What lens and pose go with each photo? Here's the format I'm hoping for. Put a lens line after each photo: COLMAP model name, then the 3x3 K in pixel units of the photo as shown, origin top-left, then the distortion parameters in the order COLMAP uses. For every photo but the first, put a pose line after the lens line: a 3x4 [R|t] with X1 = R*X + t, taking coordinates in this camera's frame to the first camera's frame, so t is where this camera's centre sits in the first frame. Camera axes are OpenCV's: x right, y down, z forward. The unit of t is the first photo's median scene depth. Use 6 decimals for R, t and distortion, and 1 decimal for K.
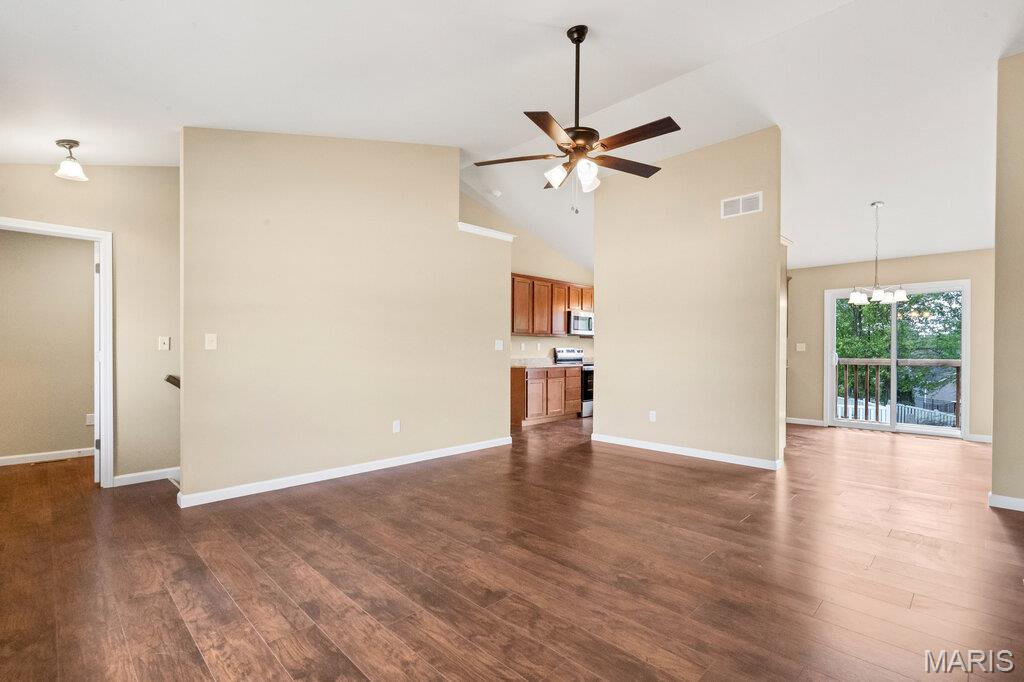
lens RADIAL K [[467.0, 0, 510.5], [0, 467.0, 350.2], [0, 0, 1]] dist [-0.000819, -0.001003]
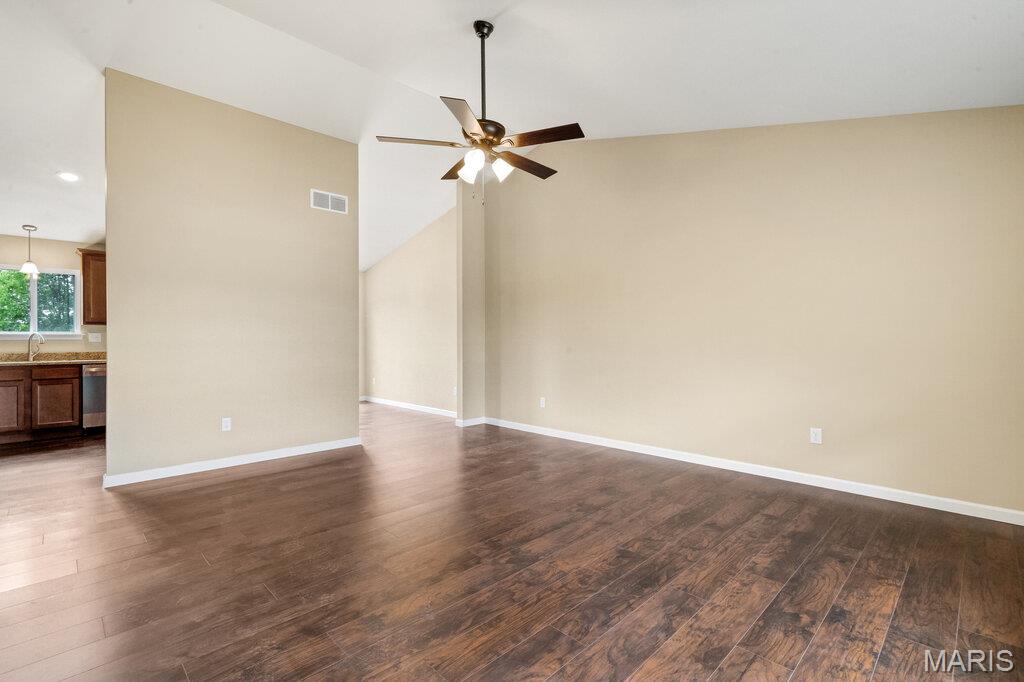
lens RADIAL K [[467.0, 0, 505.1], [0, 467.0, 340.2], [0, 0, 1]] dist [-0.000819, -0.001003]
pose [[0.011039, -0.002214, 0.999937, -1.186239], [0.005676, 0.999982, 0.002152, -0.002155], [-0.999923, 0.005652, 0.011051, 1.288818]]
